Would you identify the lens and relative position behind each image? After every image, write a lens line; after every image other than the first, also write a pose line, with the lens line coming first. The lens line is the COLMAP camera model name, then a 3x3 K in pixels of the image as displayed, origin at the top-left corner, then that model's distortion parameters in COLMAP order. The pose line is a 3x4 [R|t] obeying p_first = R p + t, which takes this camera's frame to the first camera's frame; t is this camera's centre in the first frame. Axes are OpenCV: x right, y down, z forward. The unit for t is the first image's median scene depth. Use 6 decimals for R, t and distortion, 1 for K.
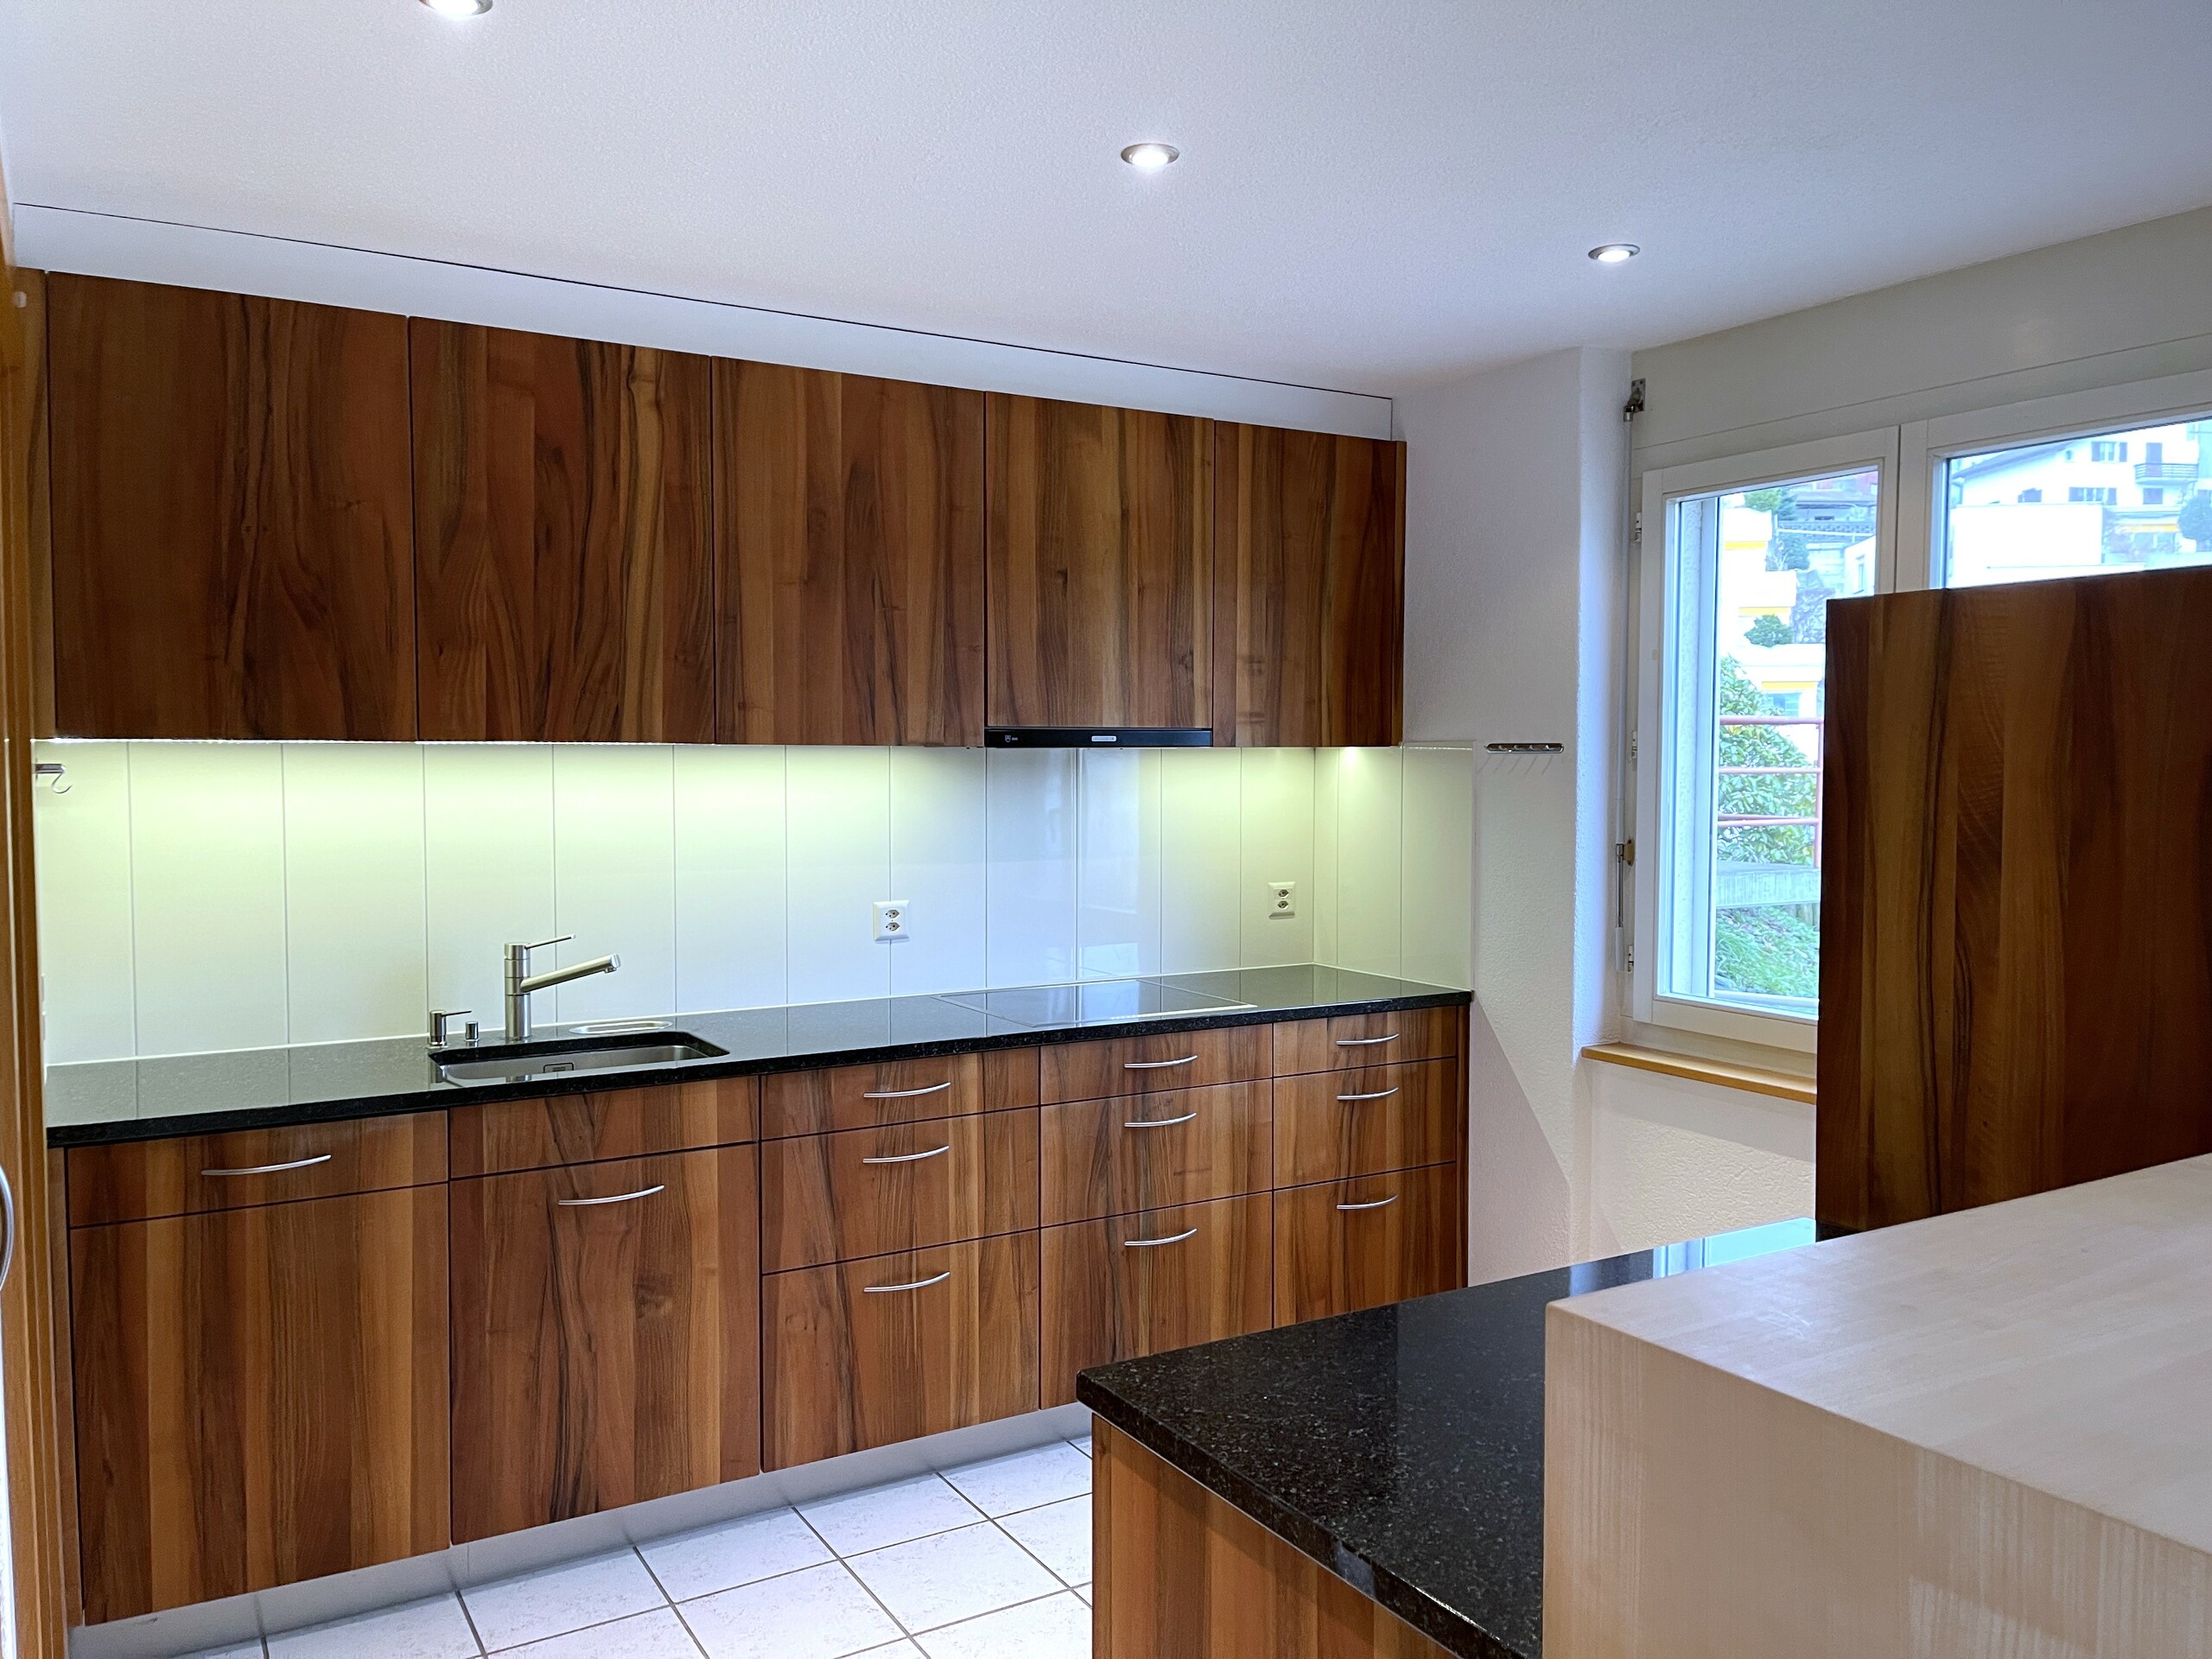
lens RADIAL K [[1669.2, 0, 1106.0], [0, 1669.2, 829.5], [0, 0, 1]] dist [0.083709, -0.118956]
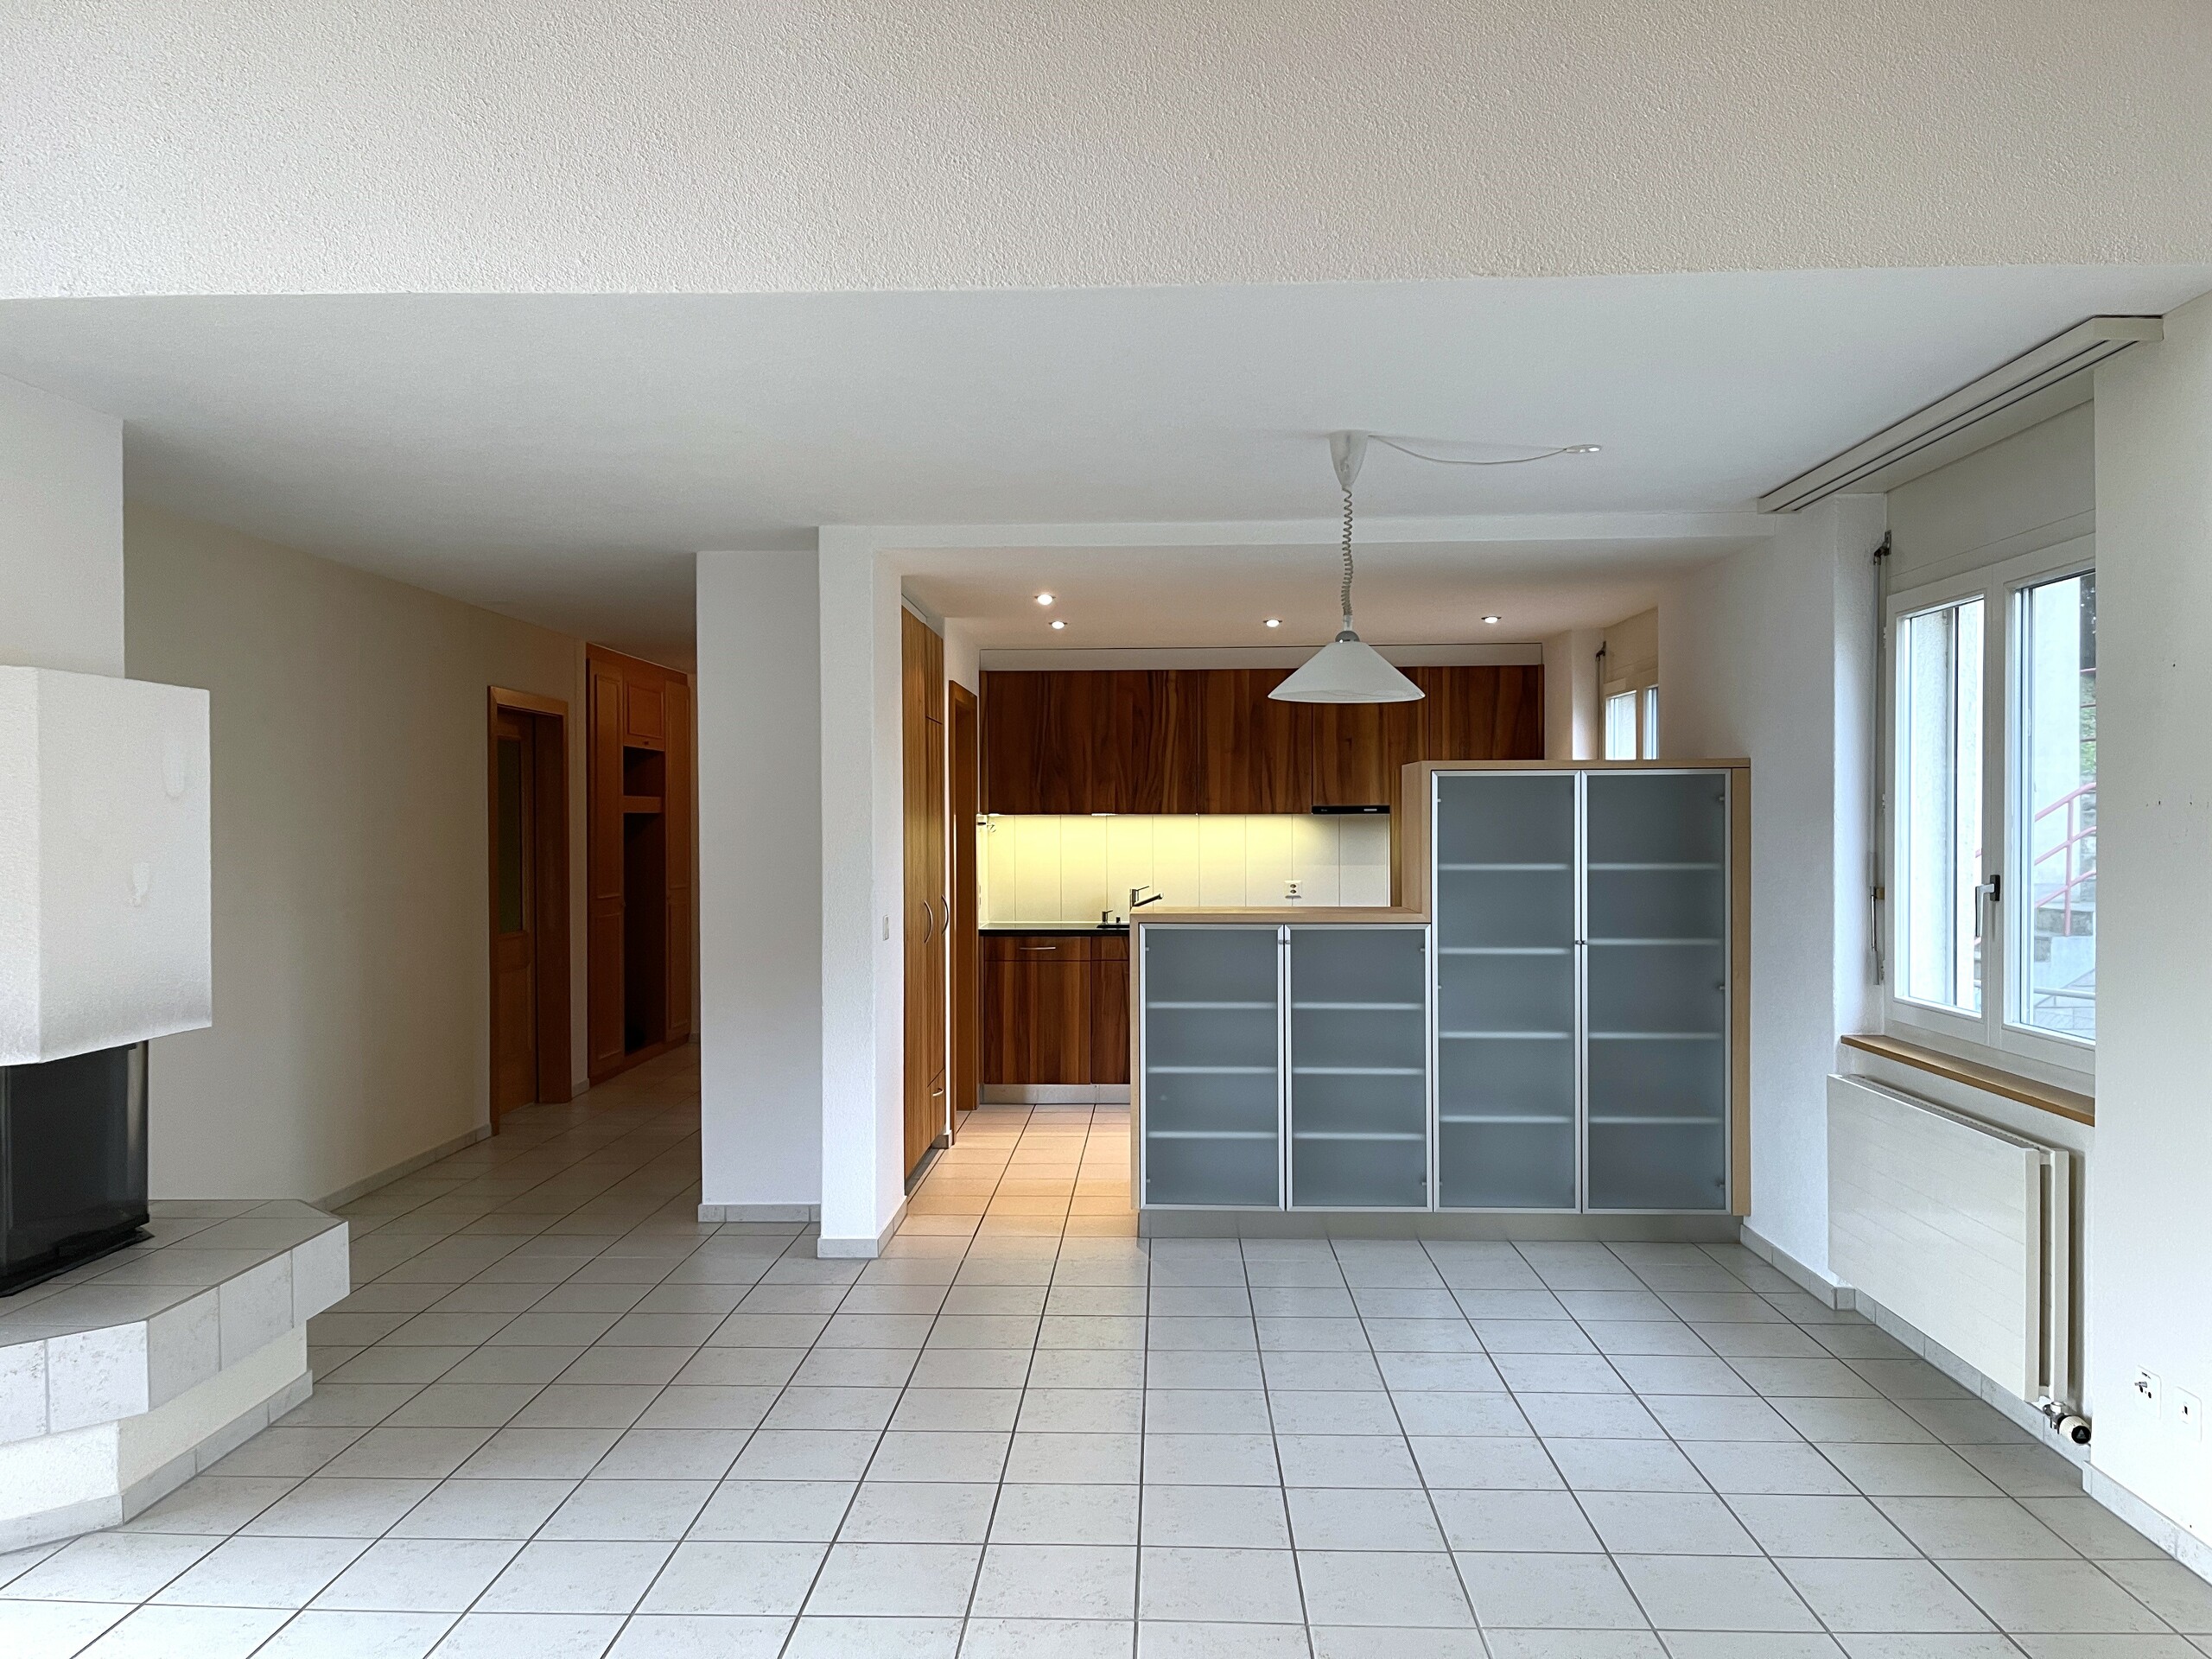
lens RADIAL K [[1669.2, 0, 1106.0], [0, 1669.2, 829.5], [0, 0, 1]] dist [0.083709, -0.118956]
pose [[0.839827, -0.000098, -0.542854, 1.100424], [-0.020399, 0.999288, -0.031737, 0.061213], [0.542470, 0.037728, 0.839227, -1.314280]]
